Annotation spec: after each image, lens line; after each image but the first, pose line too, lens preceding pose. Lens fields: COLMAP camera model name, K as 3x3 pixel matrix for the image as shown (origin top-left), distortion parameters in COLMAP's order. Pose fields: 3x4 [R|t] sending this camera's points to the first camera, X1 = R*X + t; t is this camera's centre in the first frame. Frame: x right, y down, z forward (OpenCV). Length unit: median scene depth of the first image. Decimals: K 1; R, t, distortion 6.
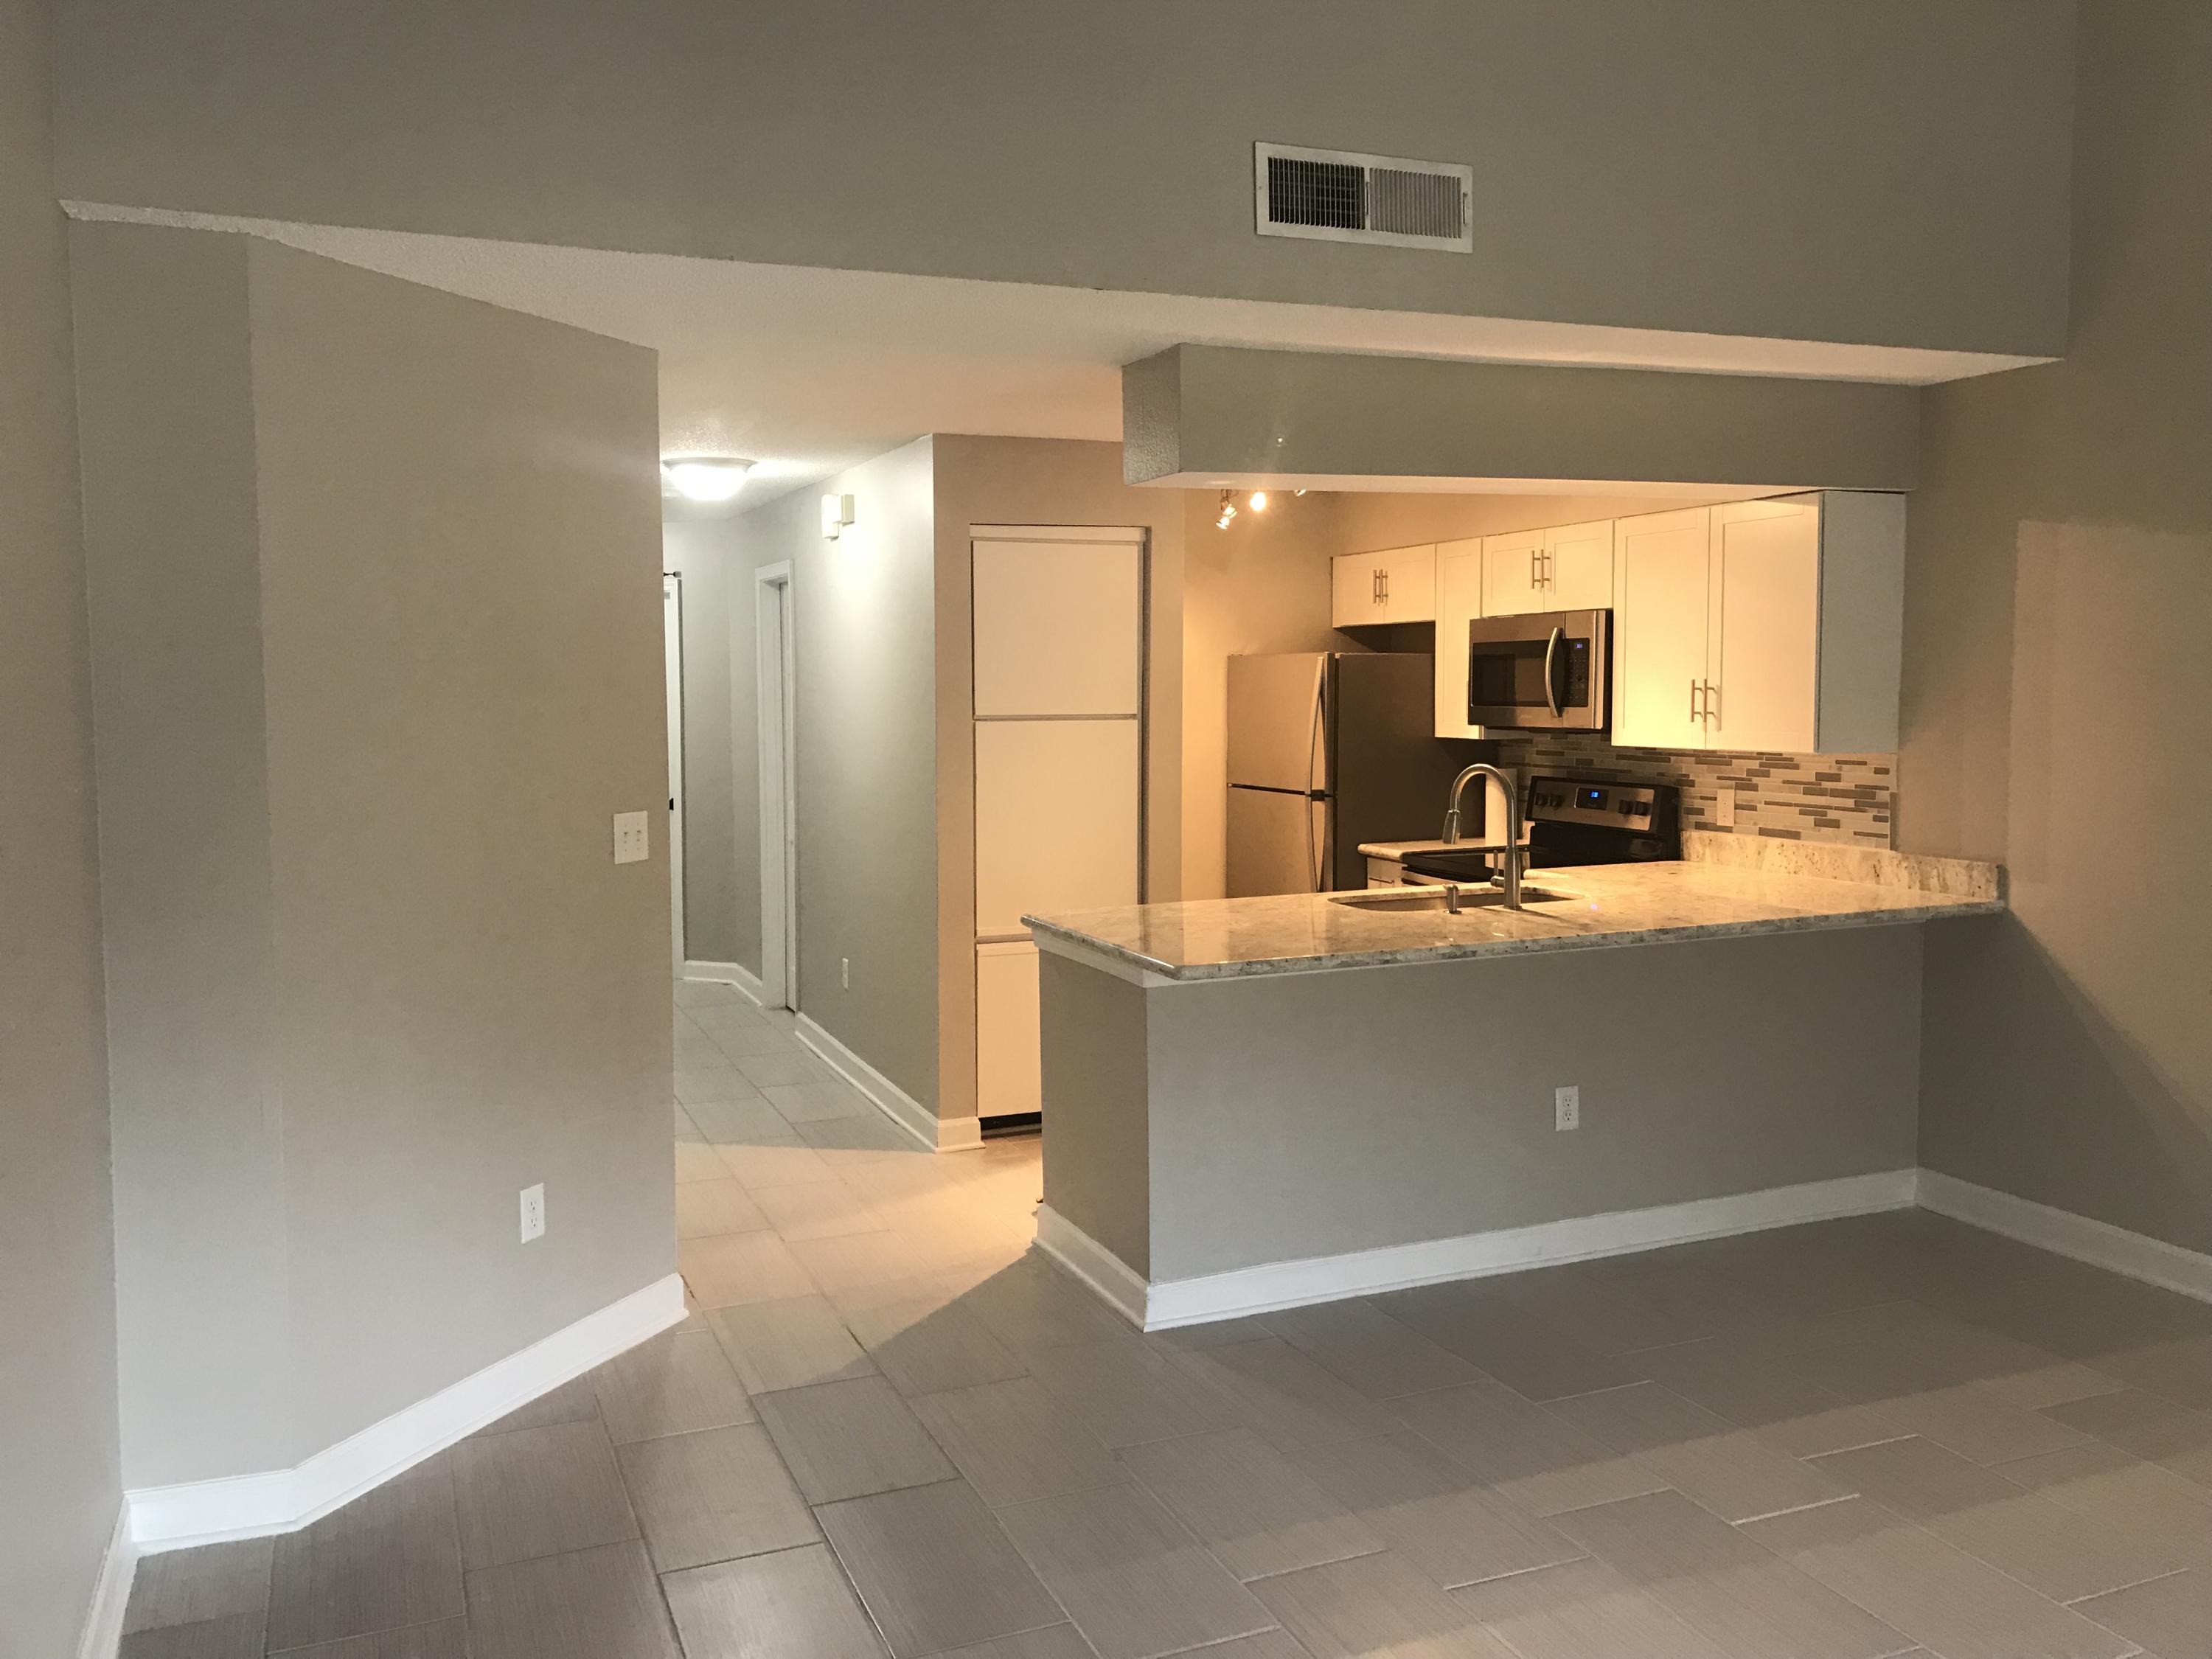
lens RADIAL K [[1830.0, 0, 1106.3], [0, 1830.0, 829.1], [0, 0, 1]] dist [0.025672, -0.015985]
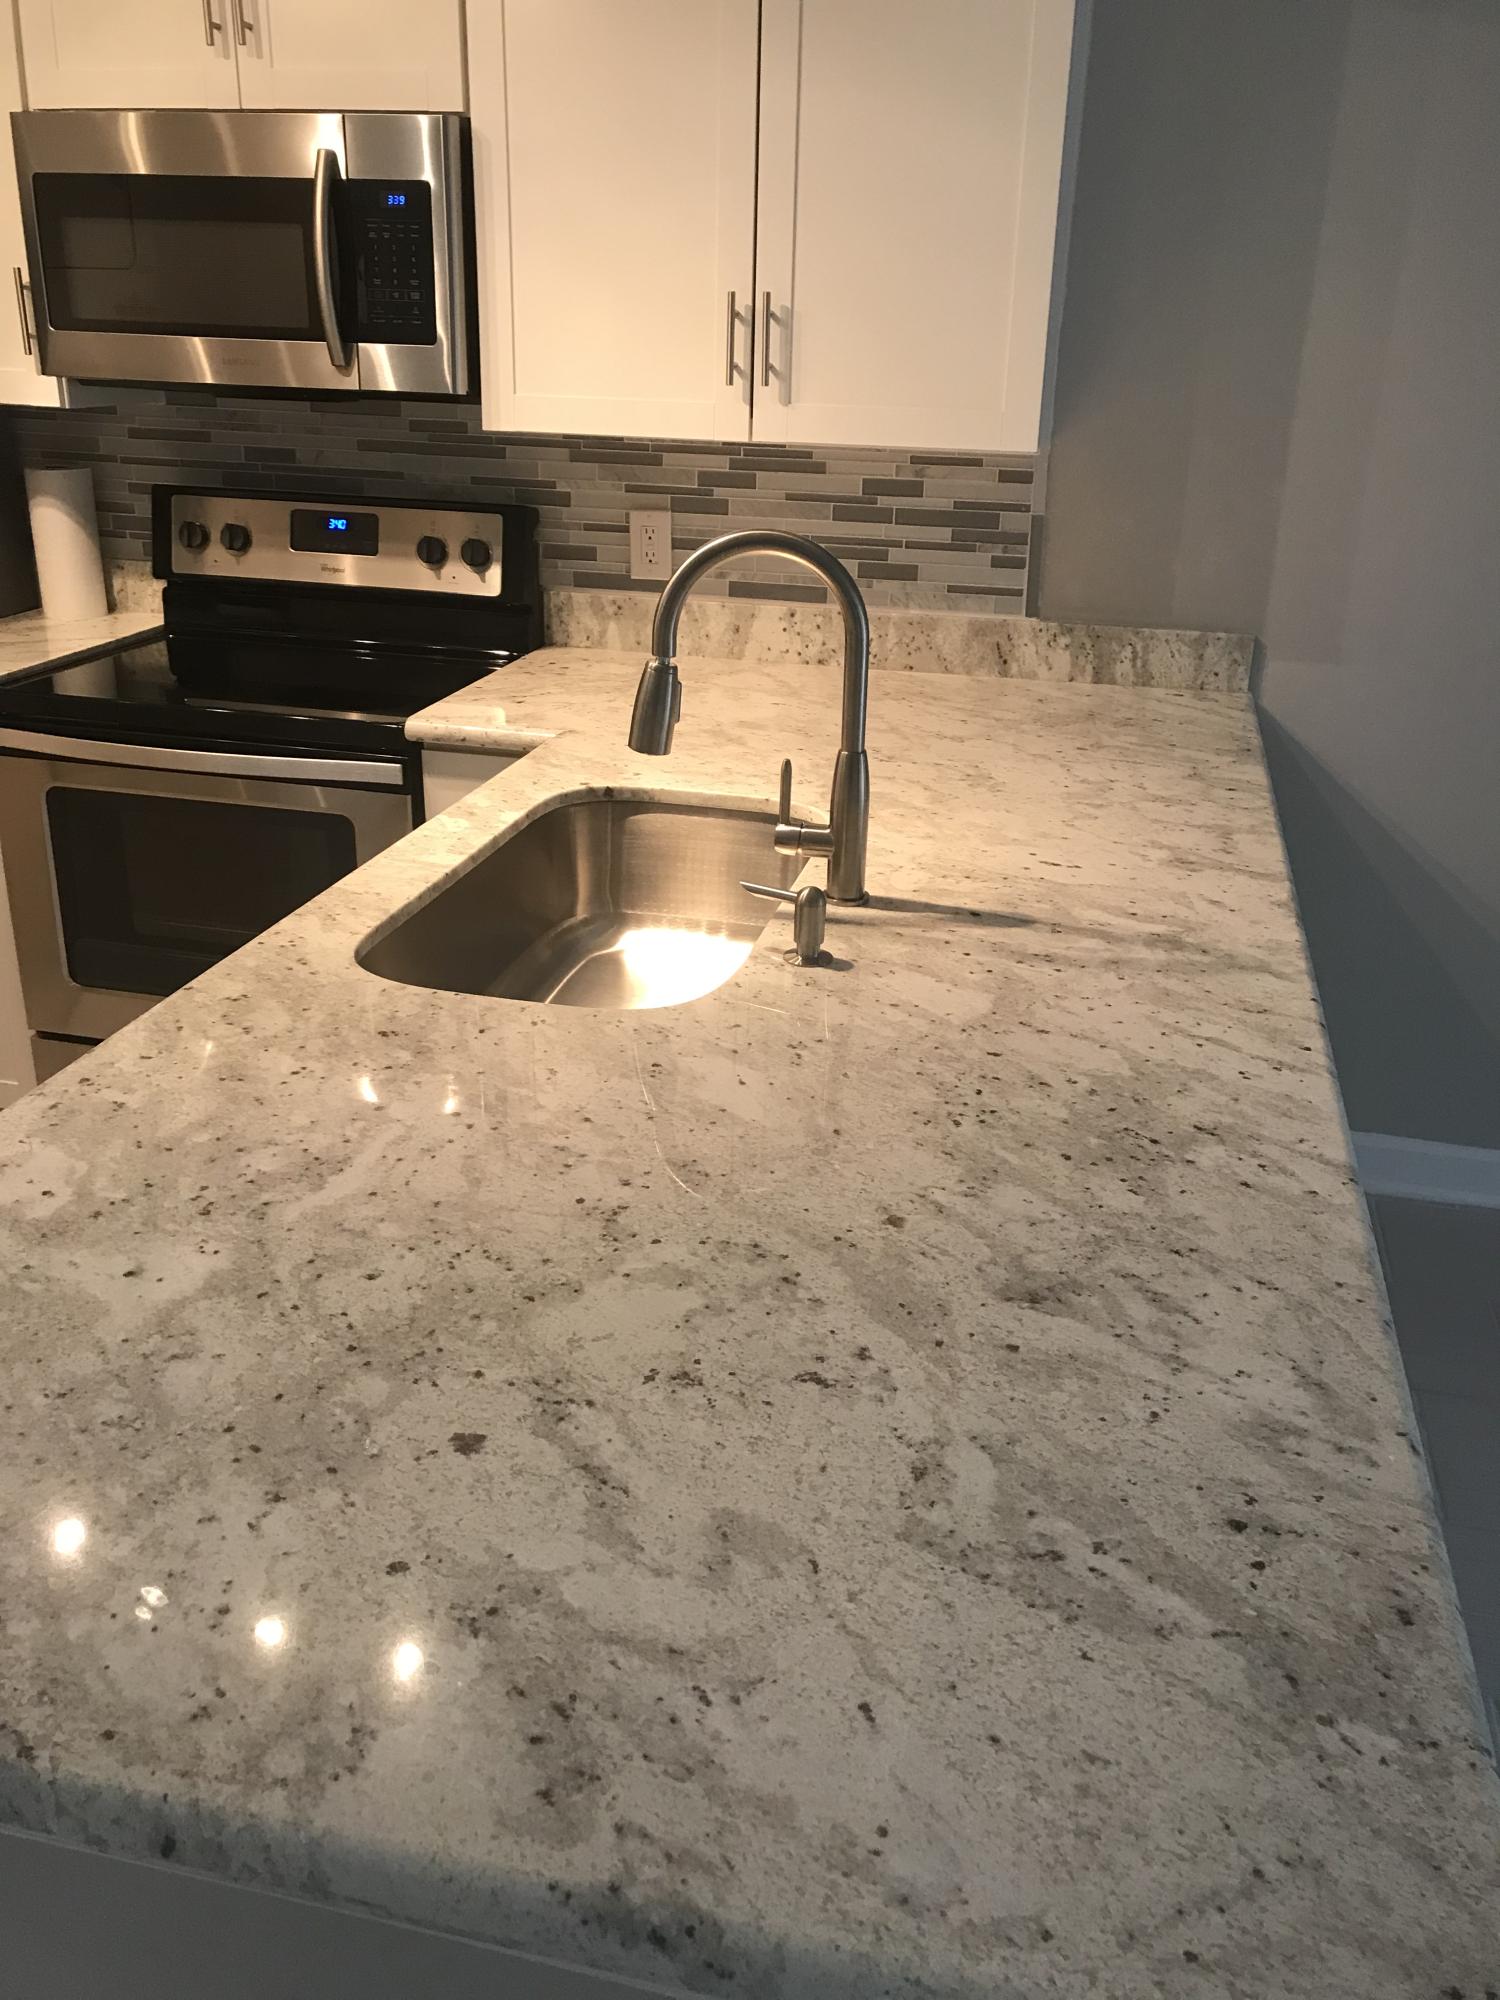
lens RADIAL K [[1654.6, 0, 747.0], [0, 1654.6, 996.7], [0, 0, 1]] dist [0.025672, -0.015985]
pose [[0.581357, -0.292748, 0.759159, -0.063971], [0.033961, 0.940948, 0.336843, -0.052439], [-0.812939, -0.170045, 0.556969, 0.698534]]
